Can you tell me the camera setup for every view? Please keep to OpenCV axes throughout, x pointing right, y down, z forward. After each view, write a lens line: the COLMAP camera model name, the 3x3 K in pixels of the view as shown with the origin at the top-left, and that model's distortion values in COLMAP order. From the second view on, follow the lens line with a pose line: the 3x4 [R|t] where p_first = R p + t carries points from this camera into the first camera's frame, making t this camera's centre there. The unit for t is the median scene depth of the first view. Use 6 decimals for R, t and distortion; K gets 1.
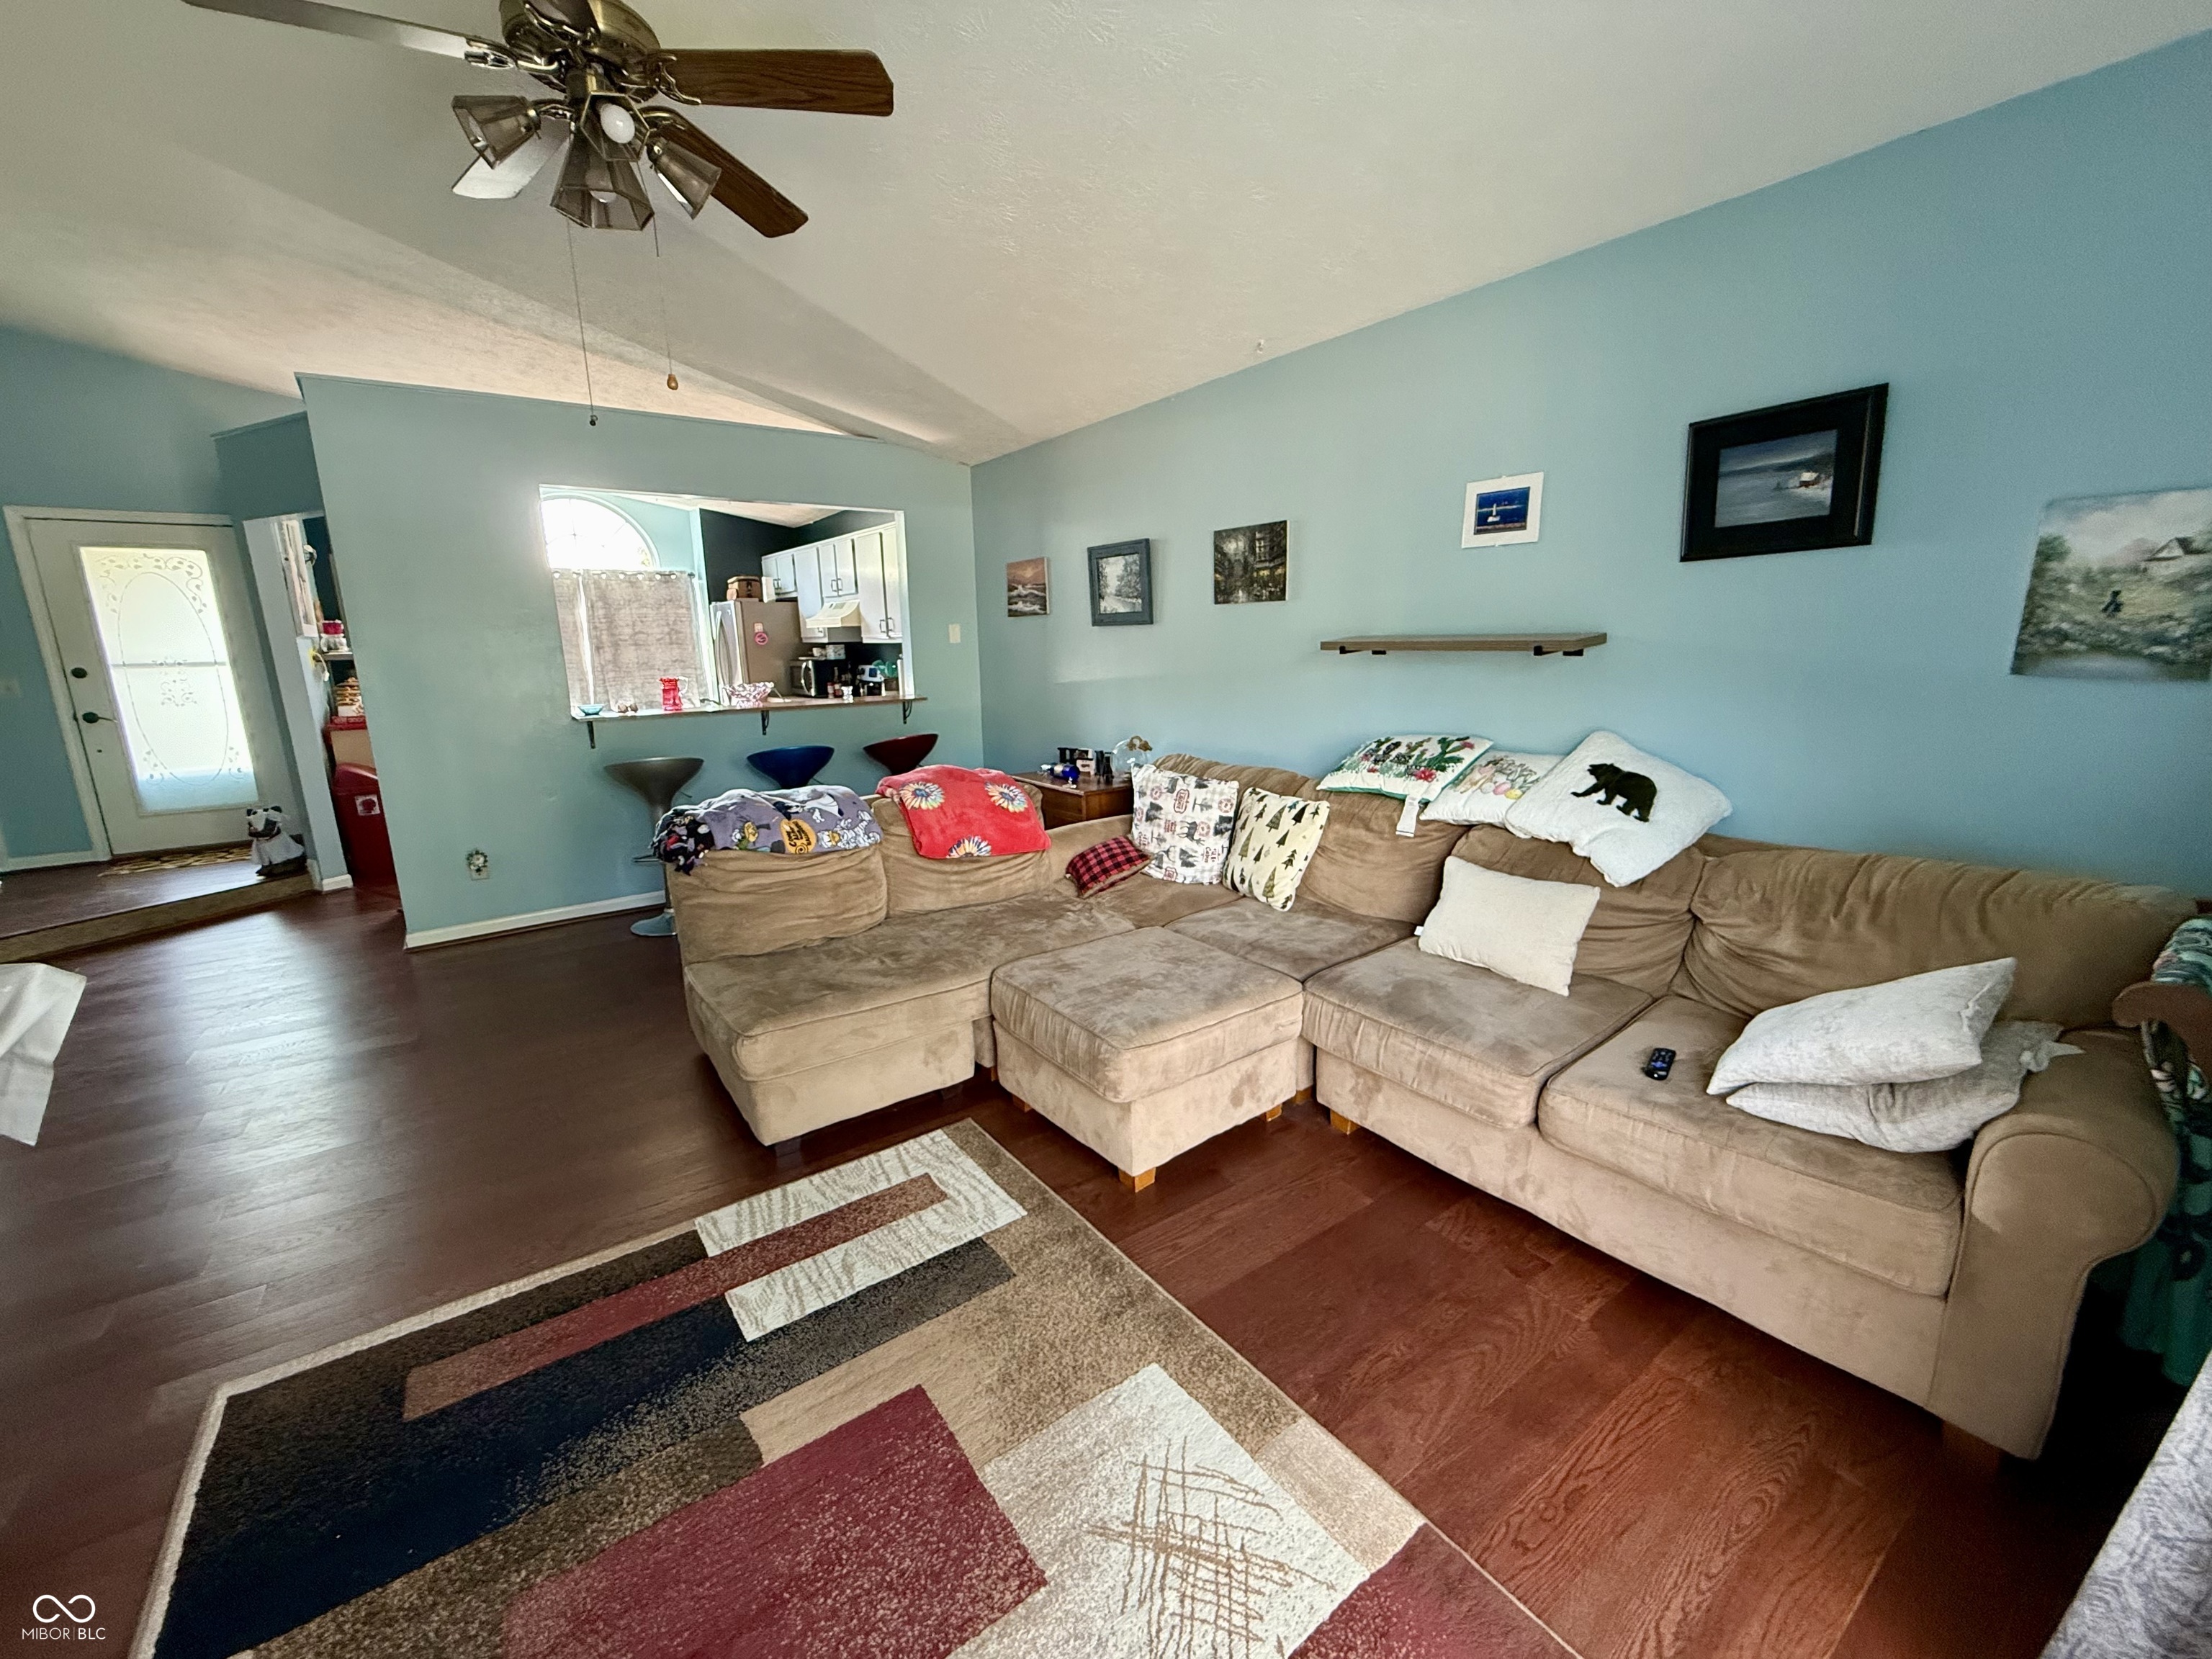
lens RADIAL K [[882.8, 0, 1101.9], [0, 882.8, 829.5], [0, 0, 1]] dist [0.000007, 0.000006]
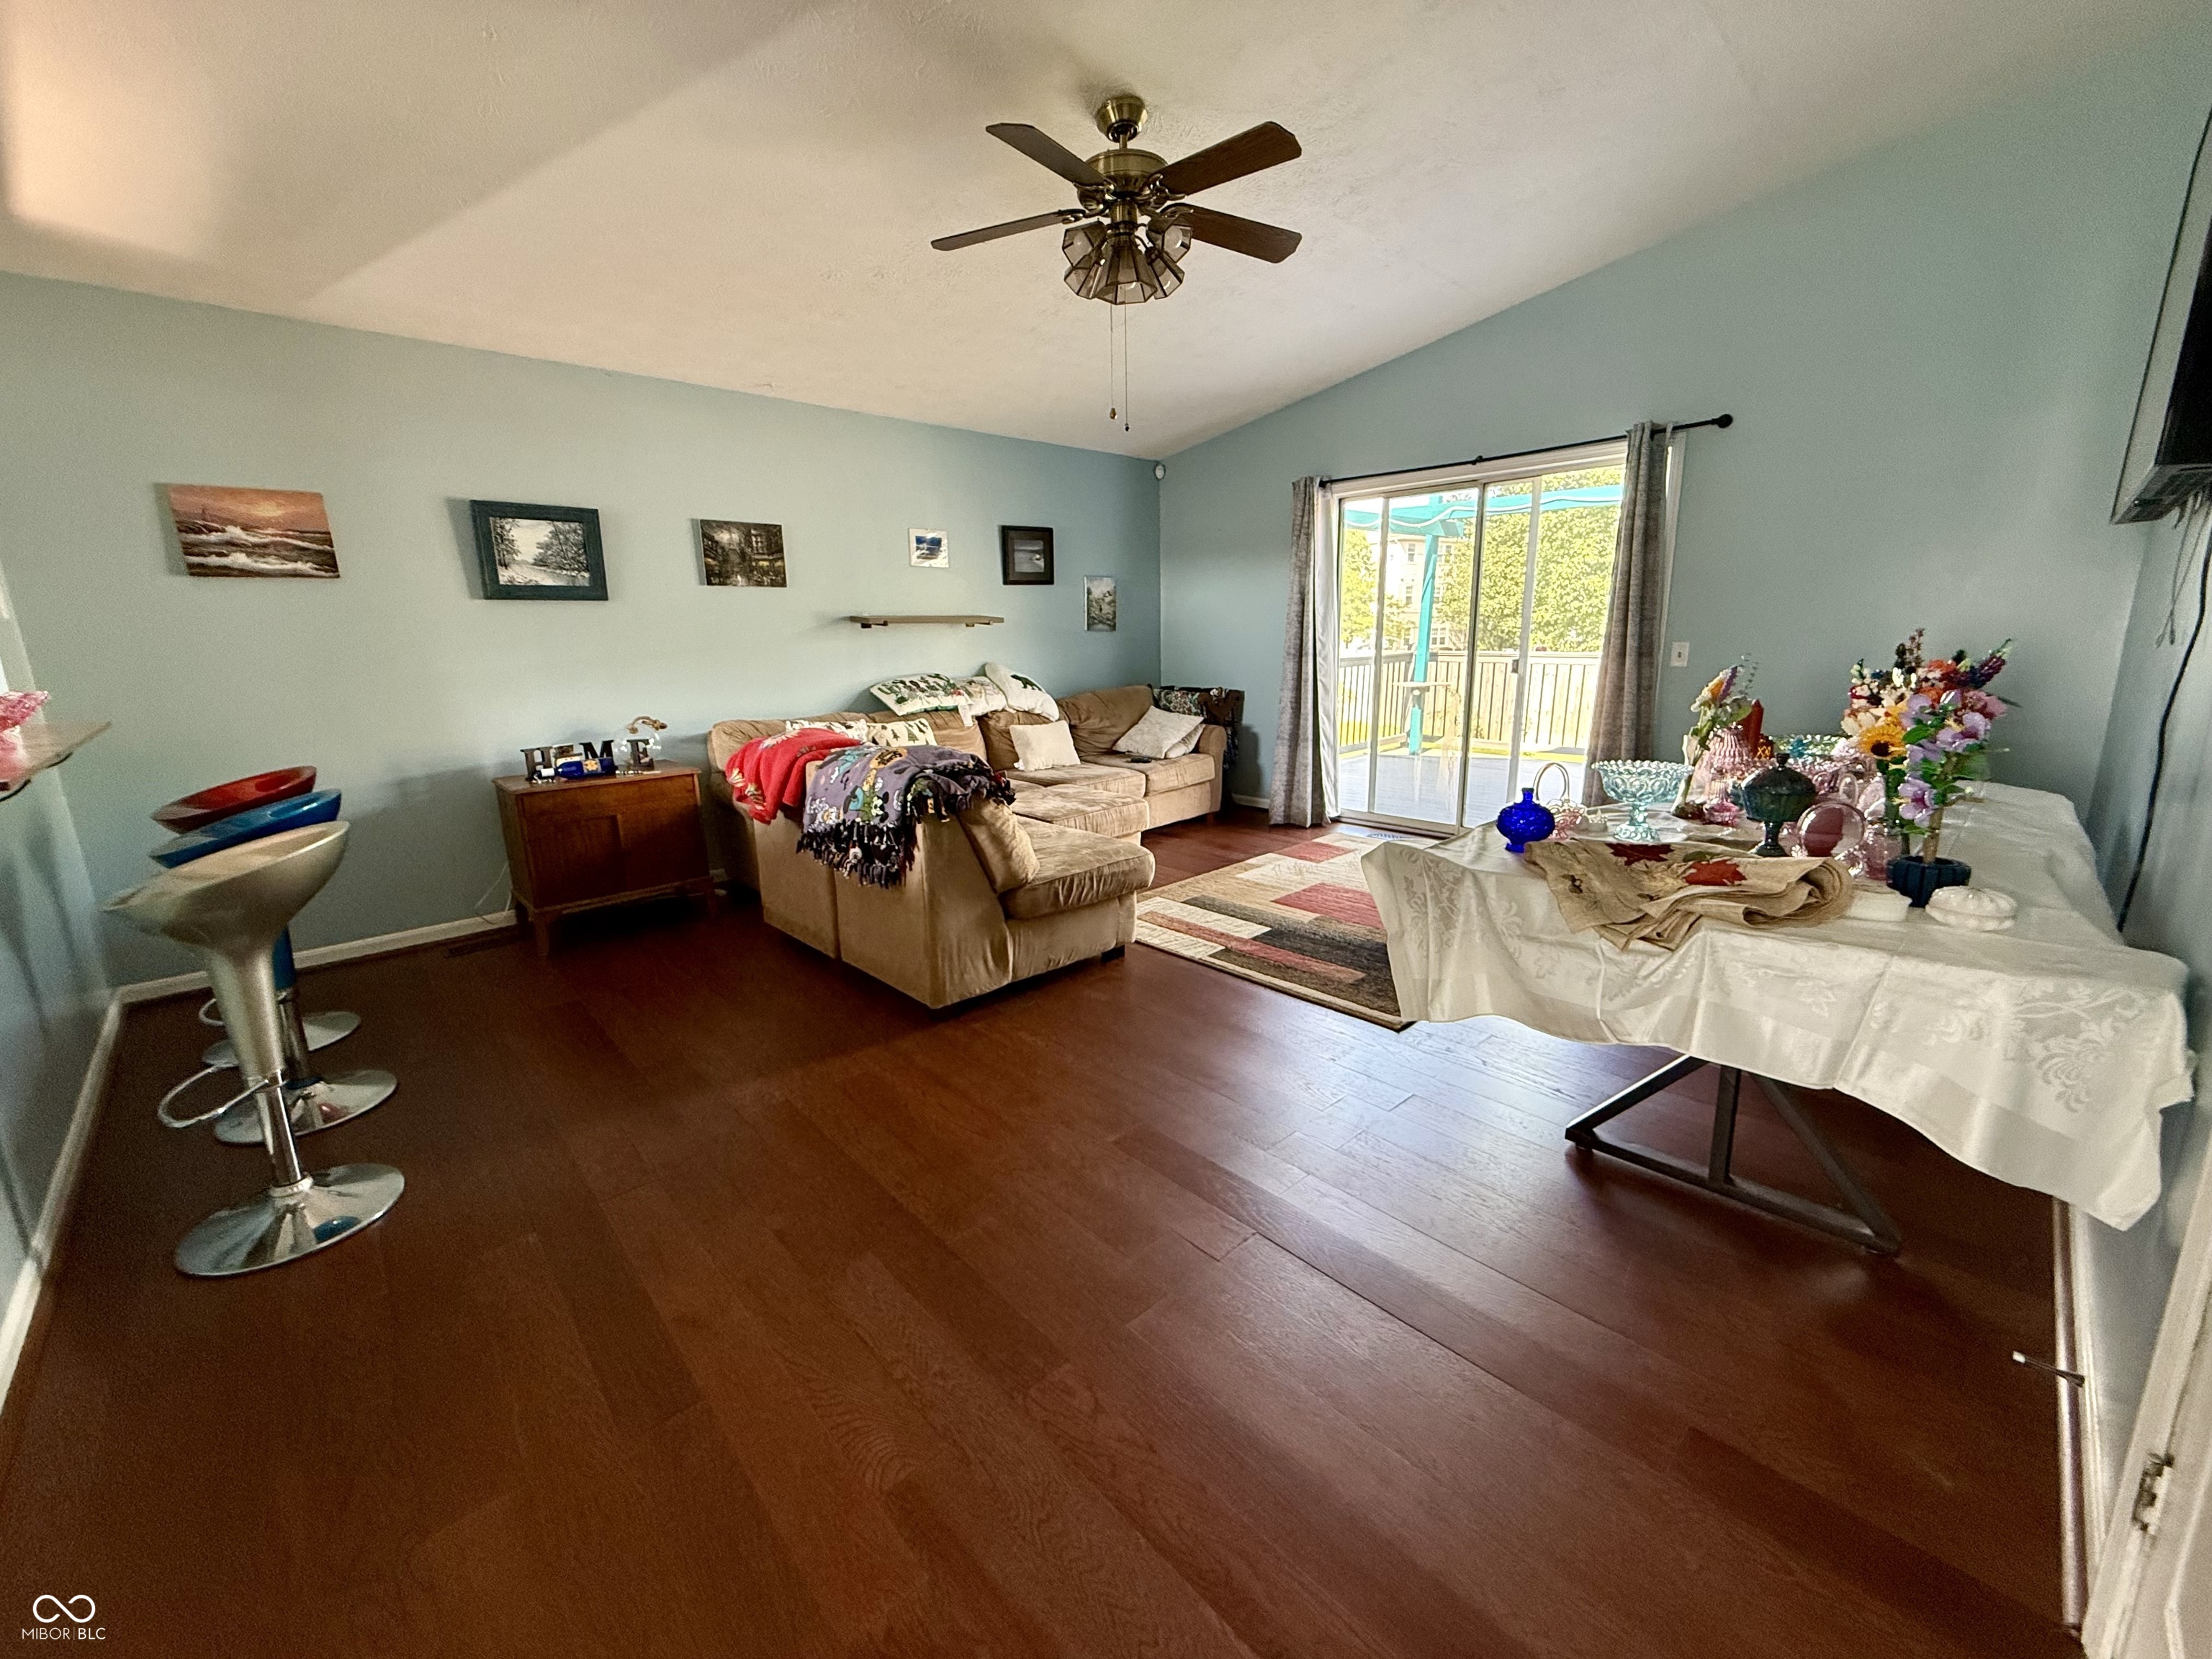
lens RADIAL K [[882.8, 0, 1101.9], [0, 882.8, 829.5], [0, 0, 1]] dist [0.000007, 0.000006]
pose [[-0.135254, -0.195159, 0.971401, -1.423499], [0.233335, 0.946562, 0.222657, -0.127085], [-0.962944, 0.256776, -0.082489, 0.915436]]
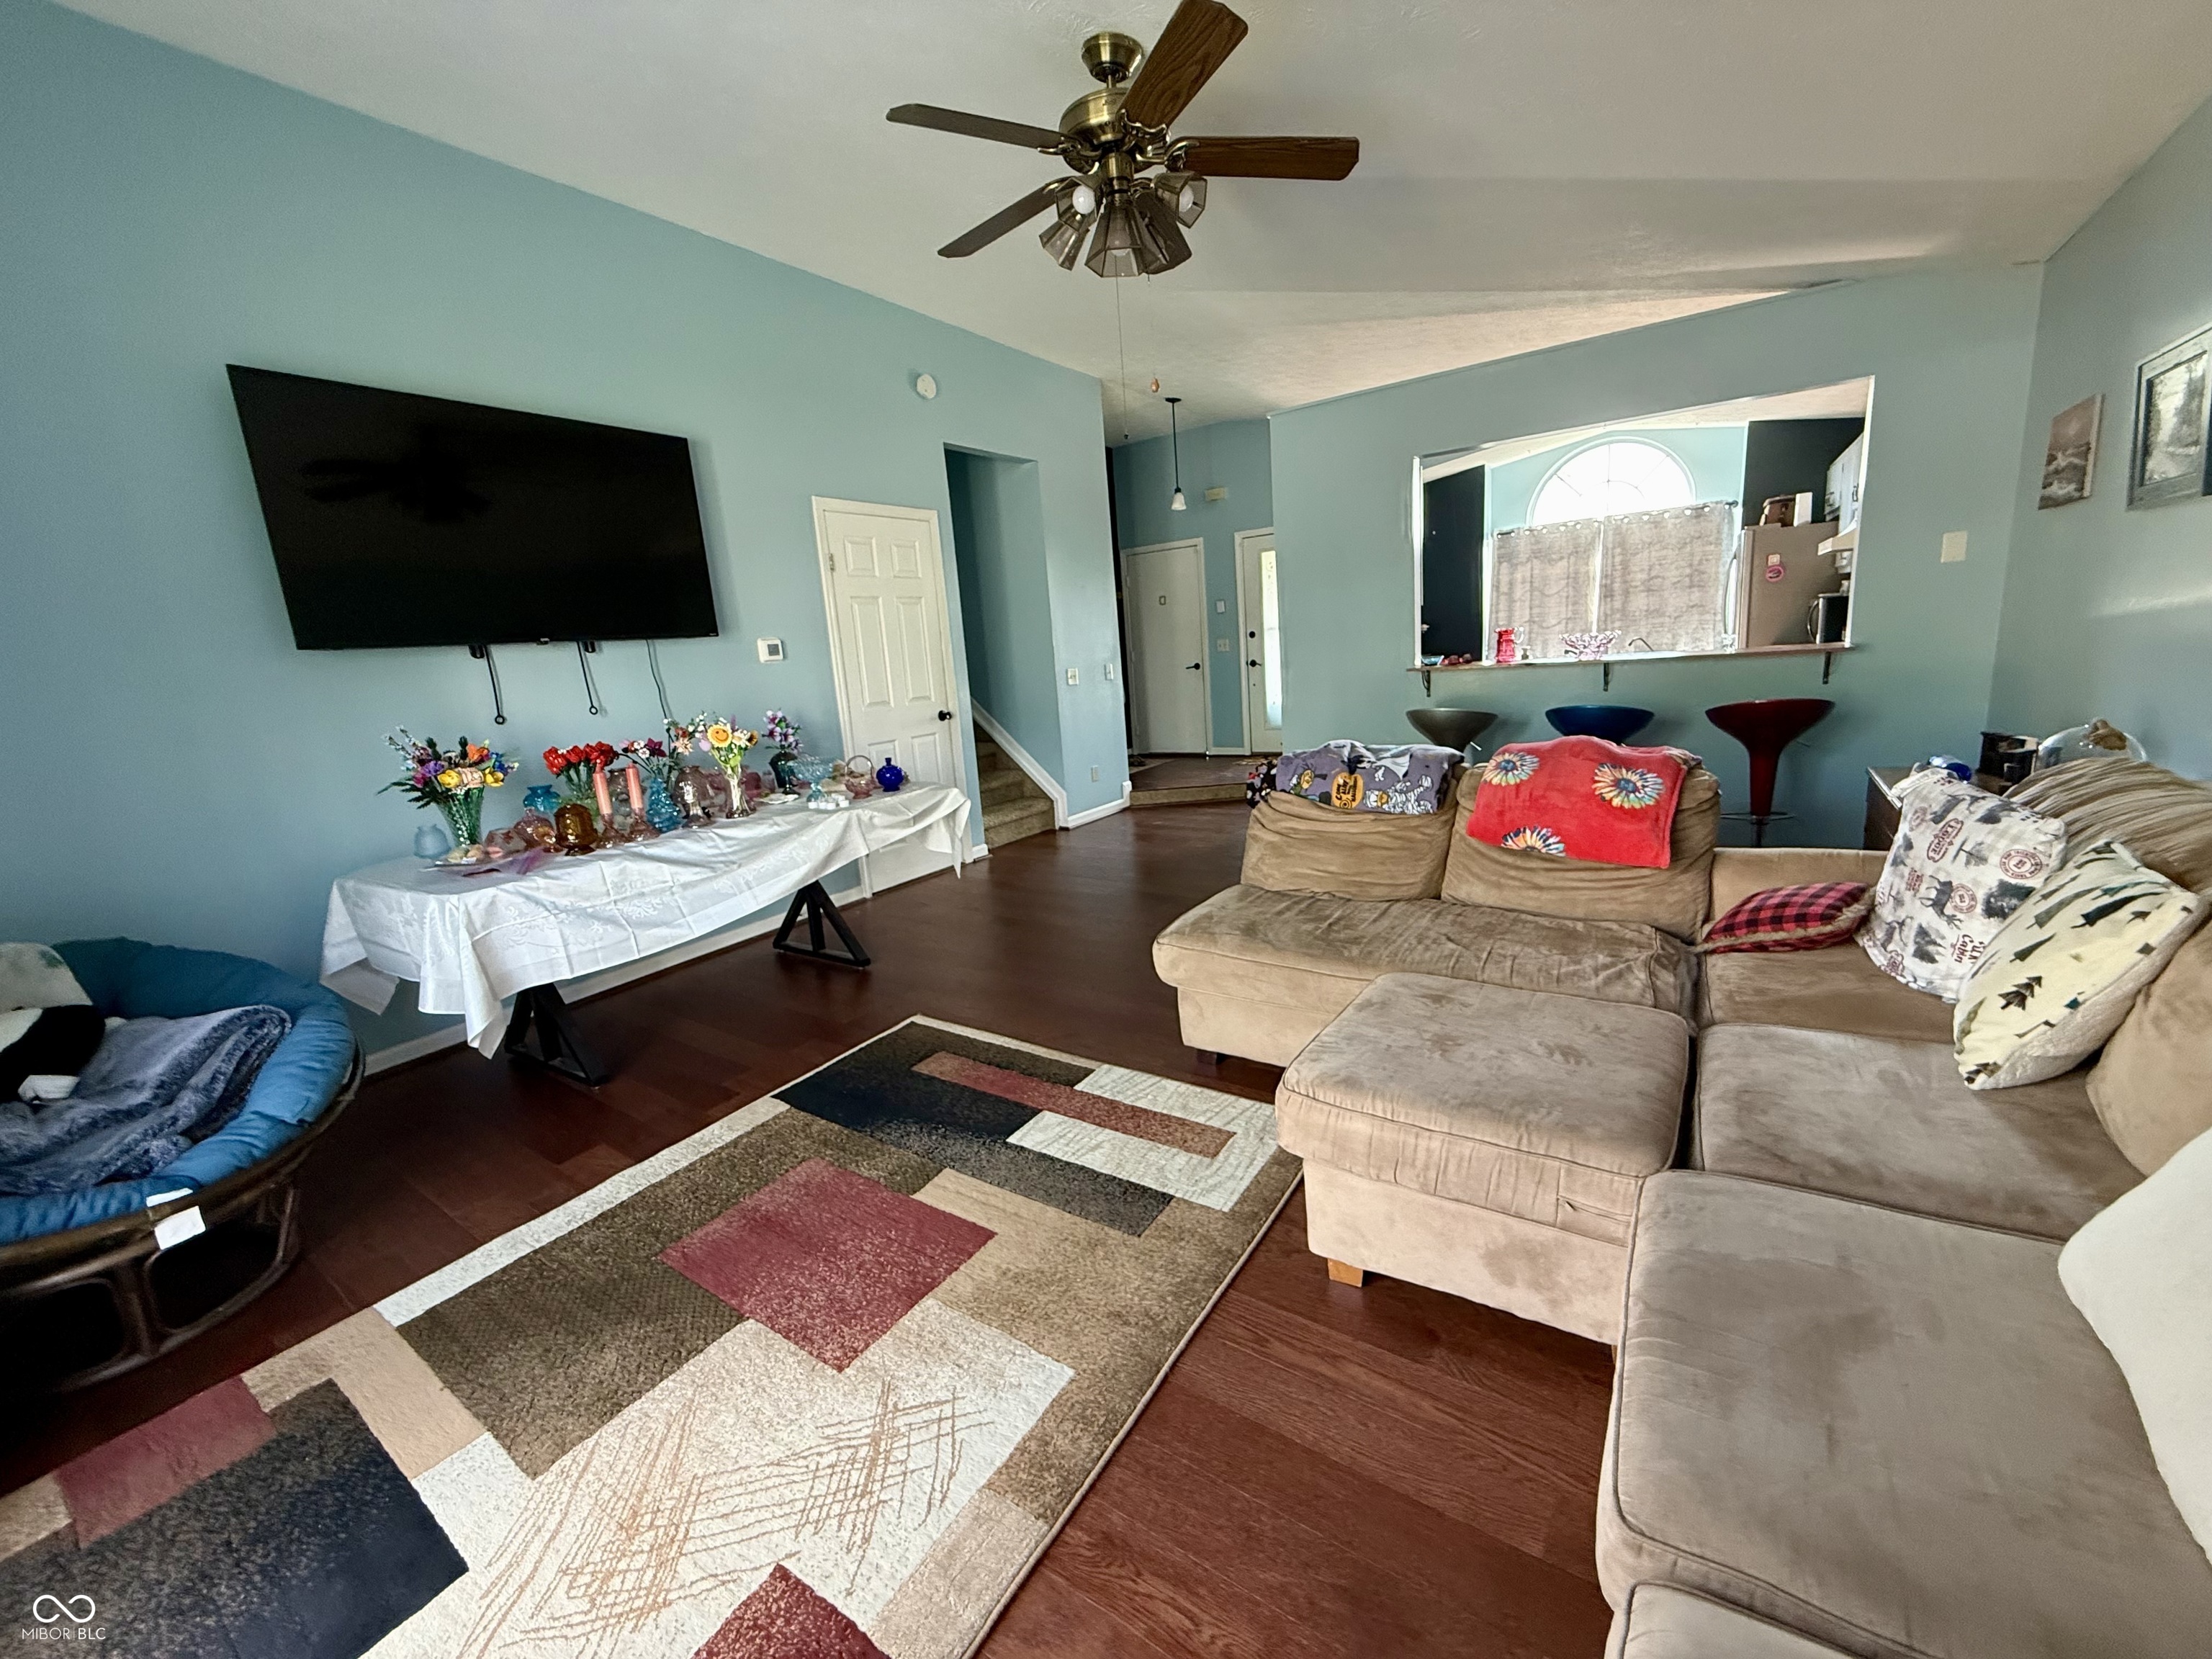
lens RADIAL K [[882.8, 0, 1101.9], [0, 882.8, 829.5], [0, 0, 1]] dist [0.000007, 0.000006]
pose [[0.340726, 0.184135, -0.921954, 0.483554], [-0.132332, 0.980263, 0.146875, -0.058412], [0.930803, 0.071960, 0.358368, 0.380169]]
